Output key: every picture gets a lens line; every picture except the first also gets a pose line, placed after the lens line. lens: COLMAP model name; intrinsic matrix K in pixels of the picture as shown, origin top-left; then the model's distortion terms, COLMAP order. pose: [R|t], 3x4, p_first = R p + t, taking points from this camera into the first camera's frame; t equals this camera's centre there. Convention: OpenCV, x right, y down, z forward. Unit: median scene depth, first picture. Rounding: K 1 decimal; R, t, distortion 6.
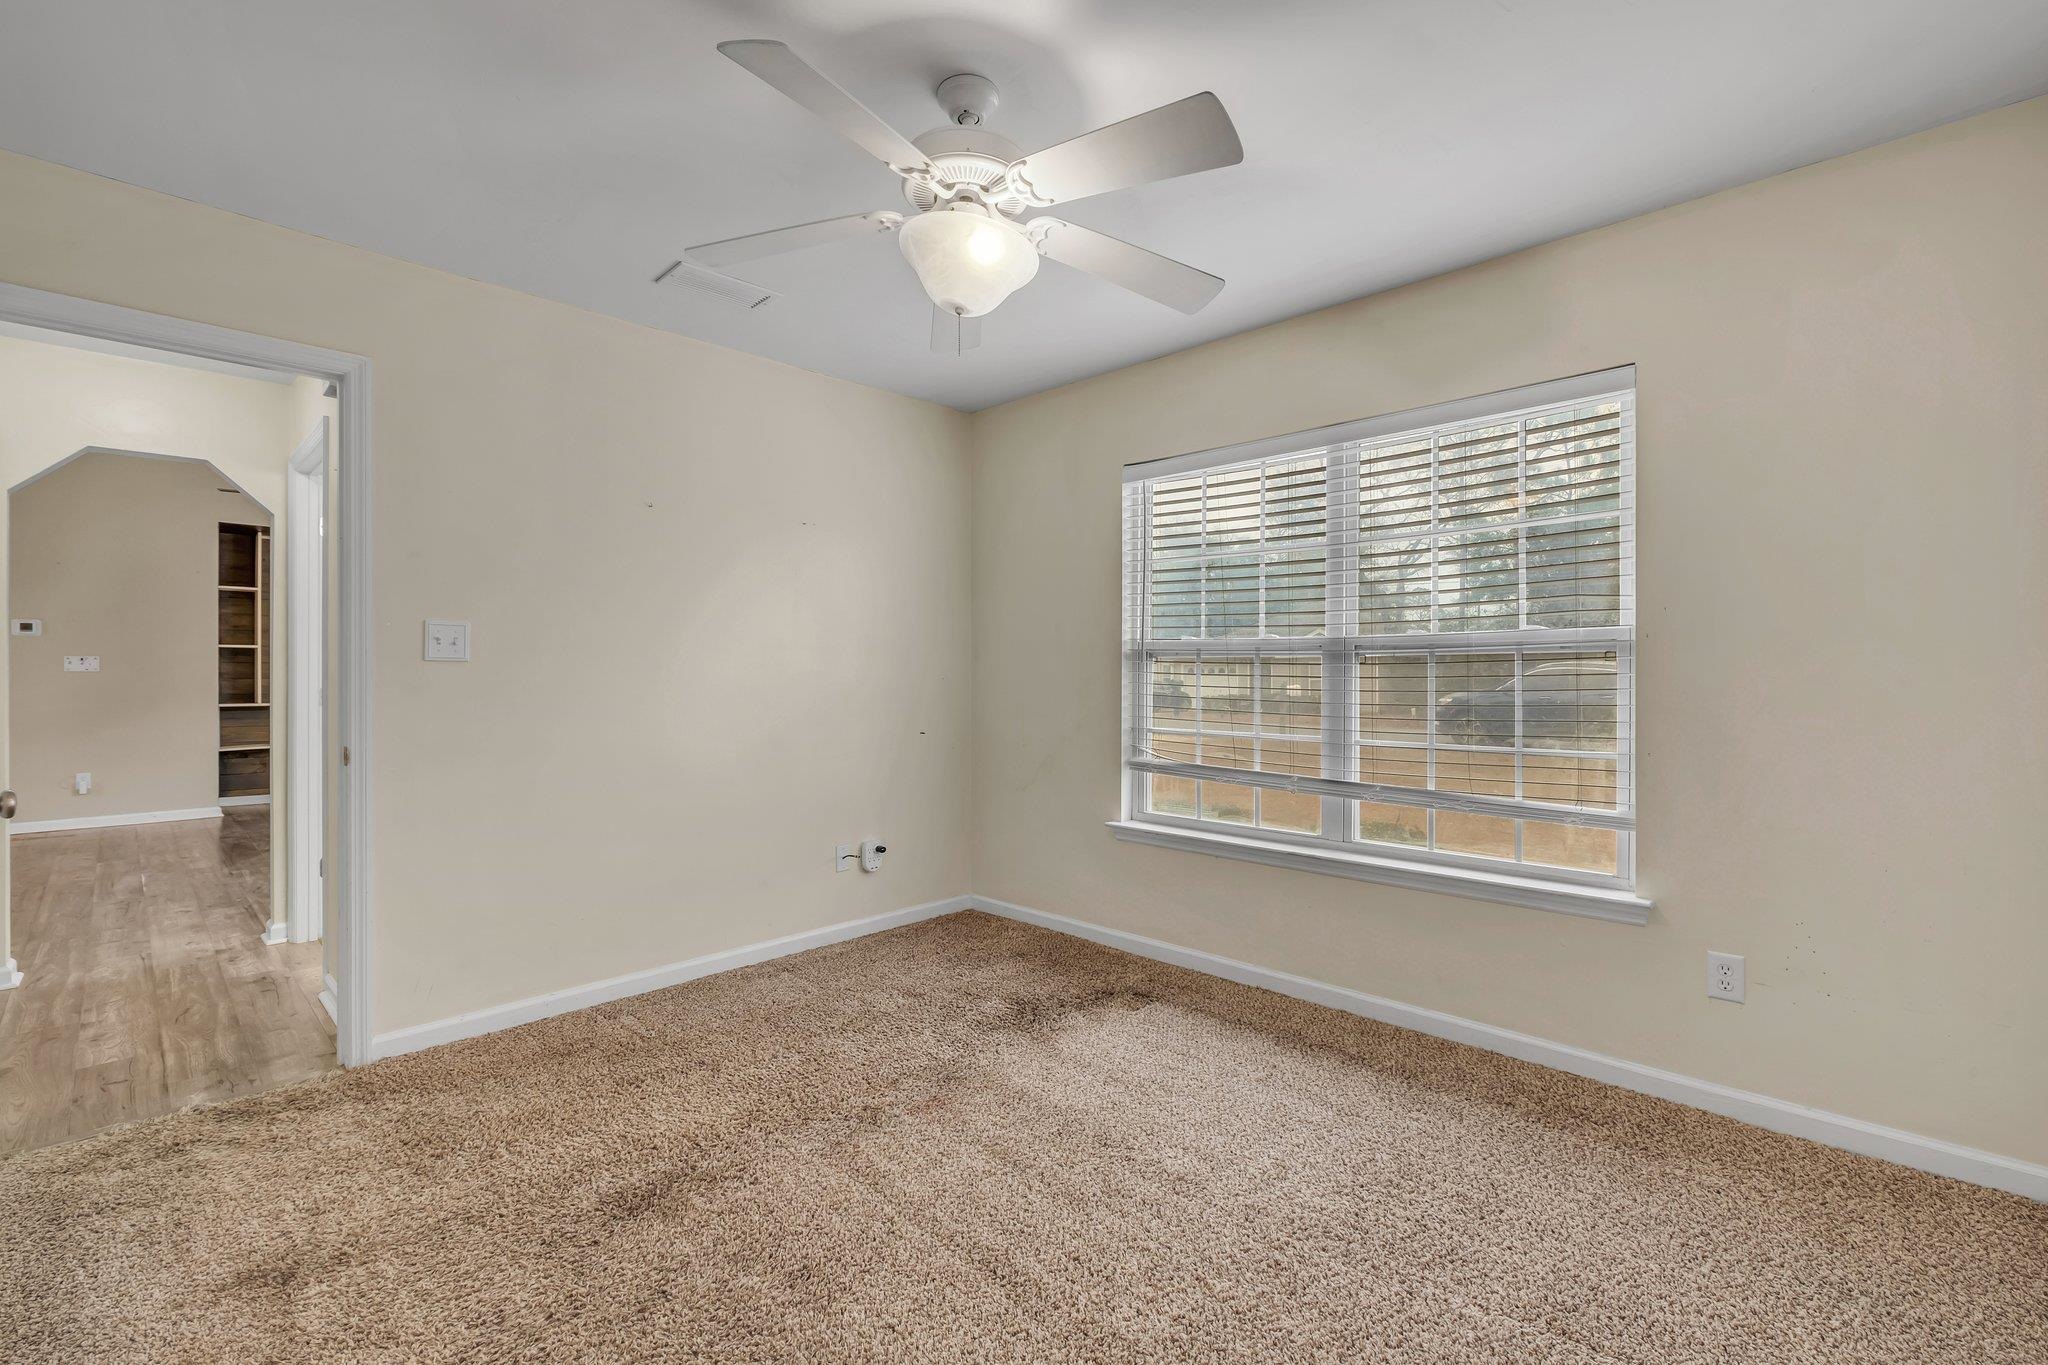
lens RADIAL K [[901.6, 0, 1028.5], [0, 901.6, 680.2], [0, 0, 1]] dist [-0.004062, -0.000185]
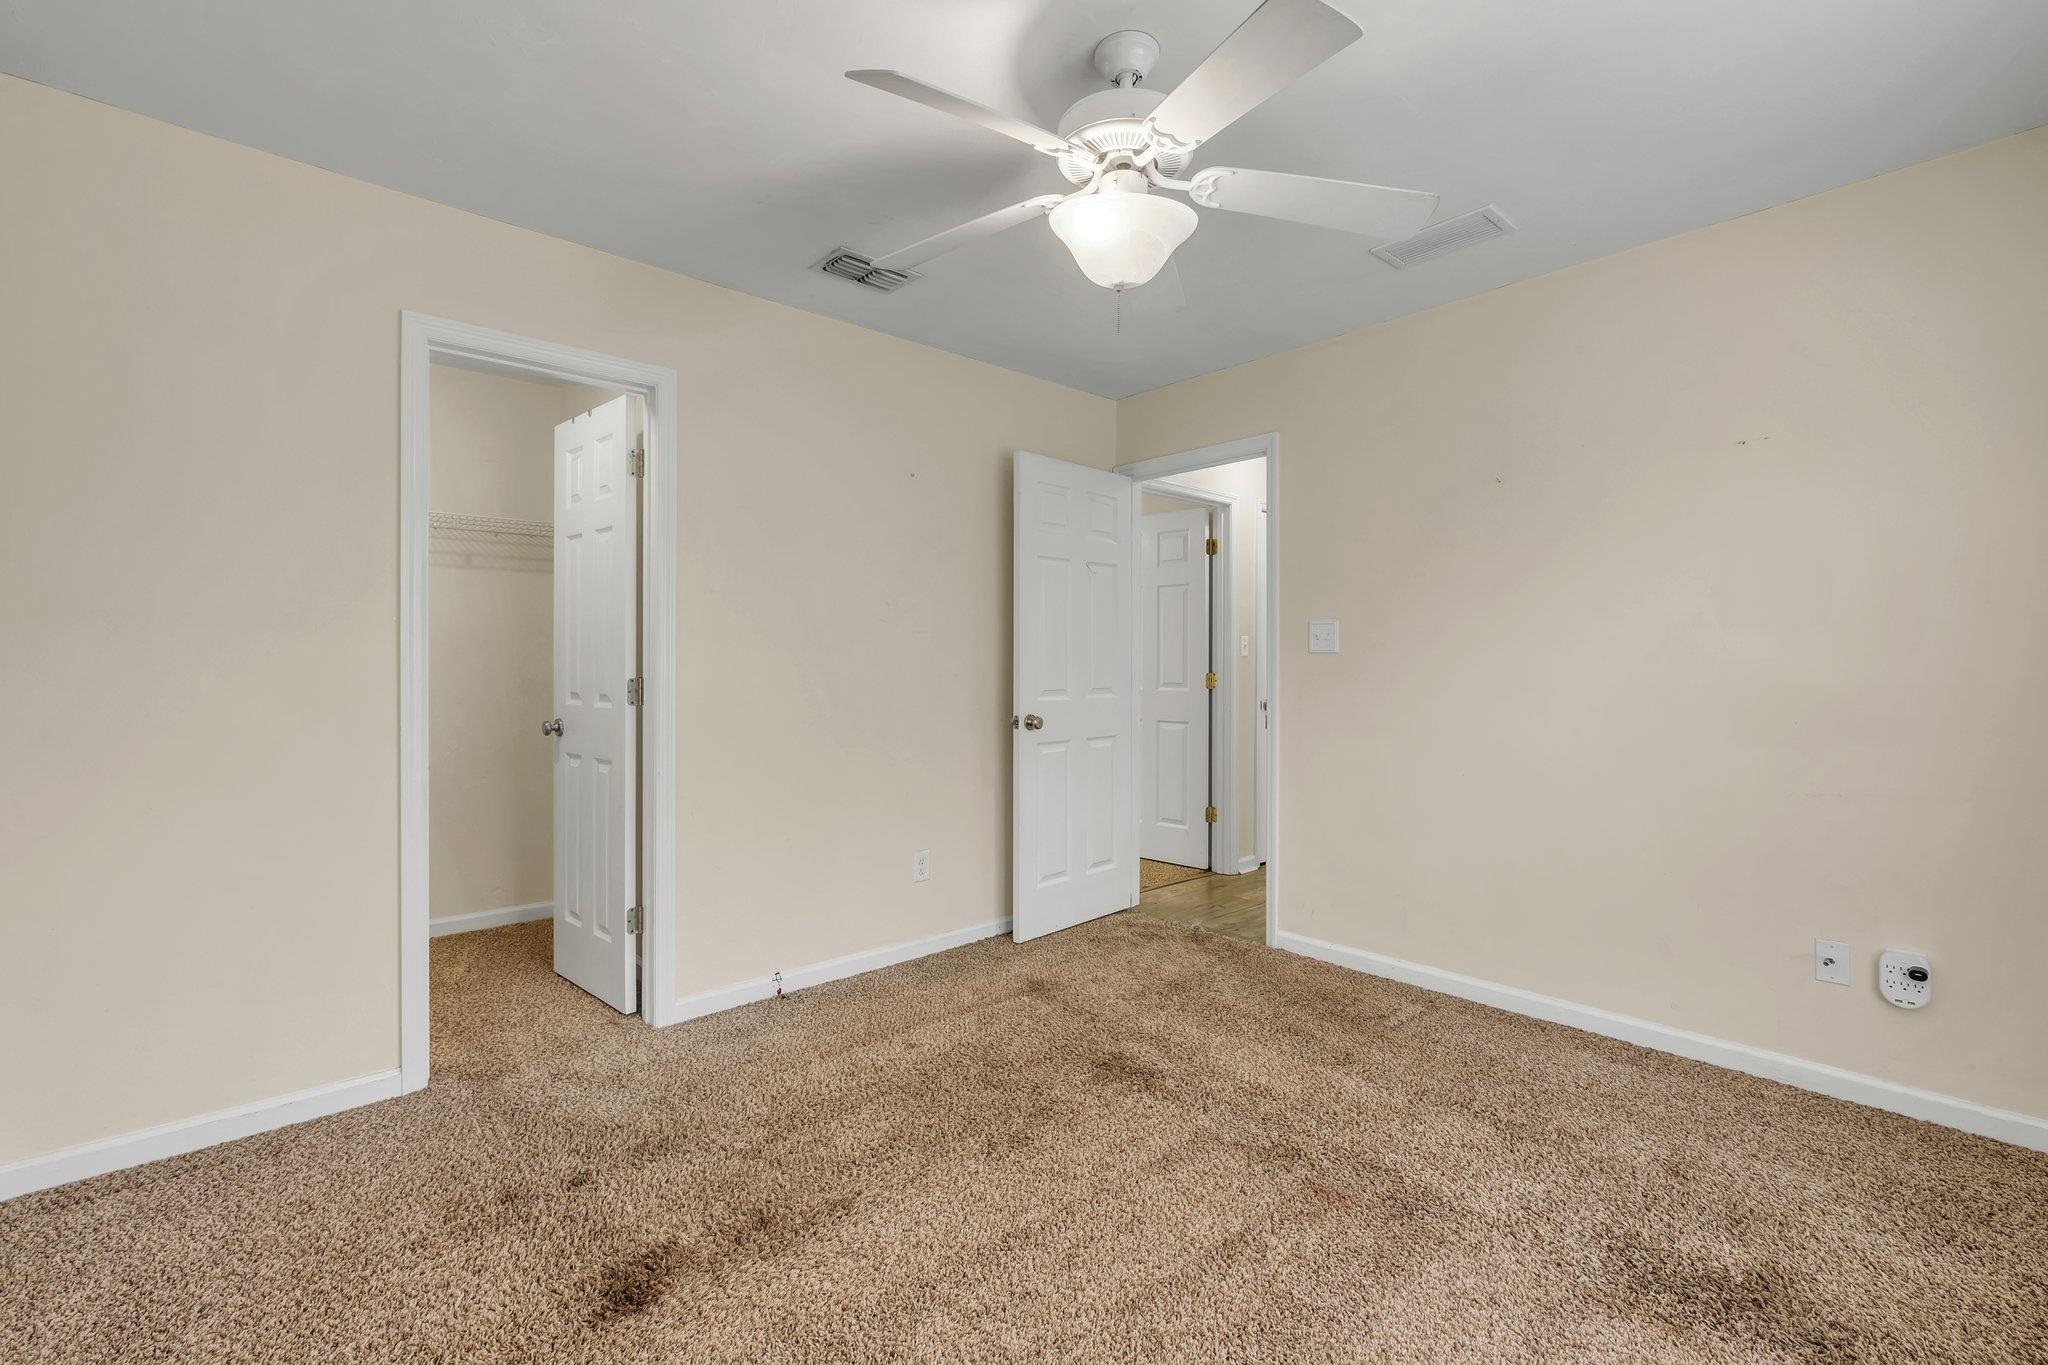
lens RADIAL K [[901.6, 0, 1029.0], [0, 901.6, 665.9], [0, 0, 1]] dist [-0.004062, -0.000185]
pose [[-0.065422, 0.004660, -0.997847, 0.584714], [-0.013035, 0.999900, 0.005524, -0.004477], [0.997773, 0.013368, -0.065355, 0.634332]]
